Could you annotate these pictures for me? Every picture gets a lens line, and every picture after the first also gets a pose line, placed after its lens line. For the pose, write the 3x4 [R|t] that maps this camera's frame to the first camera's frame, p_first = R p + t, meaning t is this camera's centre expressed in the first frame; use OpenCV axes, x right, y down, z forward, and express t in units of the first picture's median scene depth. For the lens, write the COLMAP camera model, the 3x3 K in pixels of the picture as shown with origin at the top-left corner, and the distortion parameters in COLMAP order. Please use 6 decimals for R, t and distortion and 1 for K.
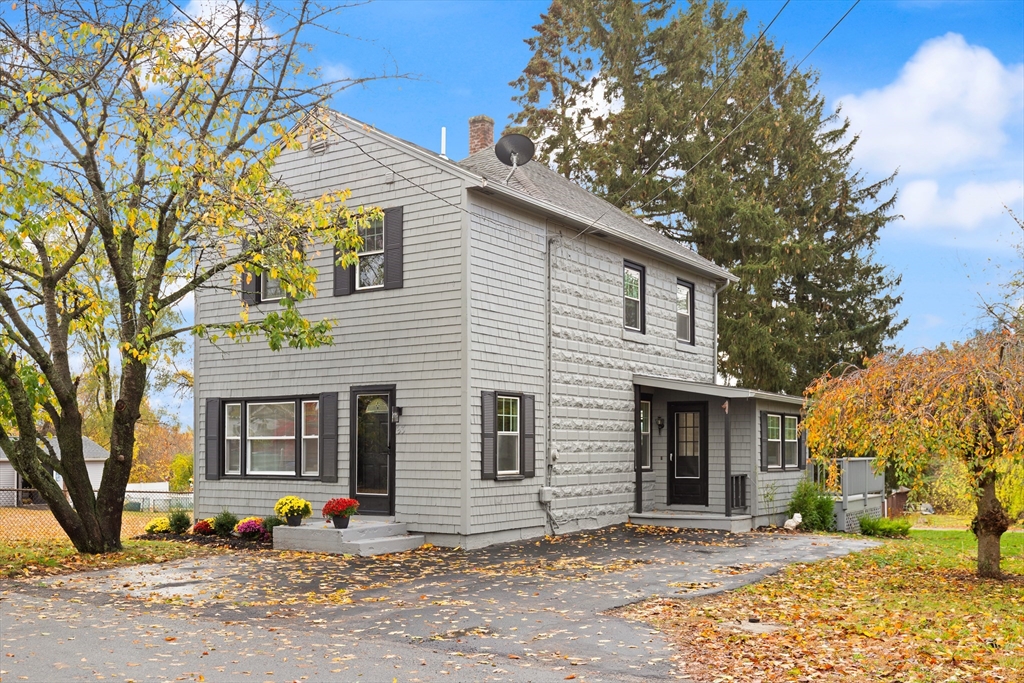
lens RADIAL K [[1014.4, 0, 507.9], [0, 1014.4, 419.9], [0, 0, 1]] dist [-0.037903, 0.000000]
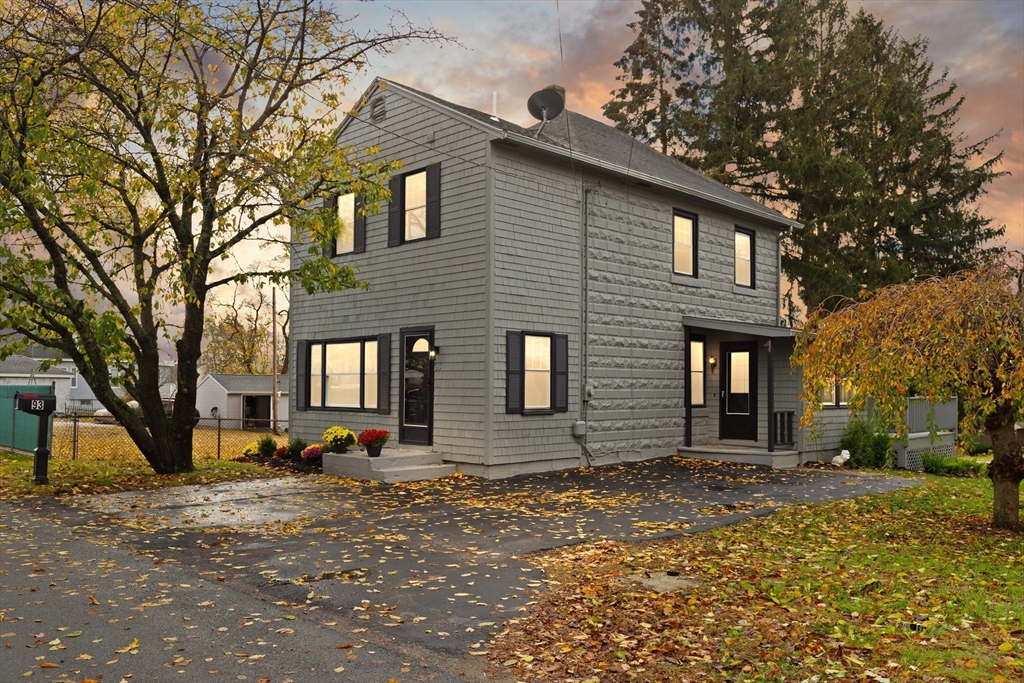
lens RADIAL K [[824.8, 0, 516.7], [0, 824.8, 365.3], [0, 0, 1]] dist [-0.032678, 0.019595]
pose [[0.979875, 0.000306, -0.199610, 0.140396], [0.000094, 0.999998, 0.001992, 0.005436], [0.199611, -0.001971, 0.979873, 0.134518]]
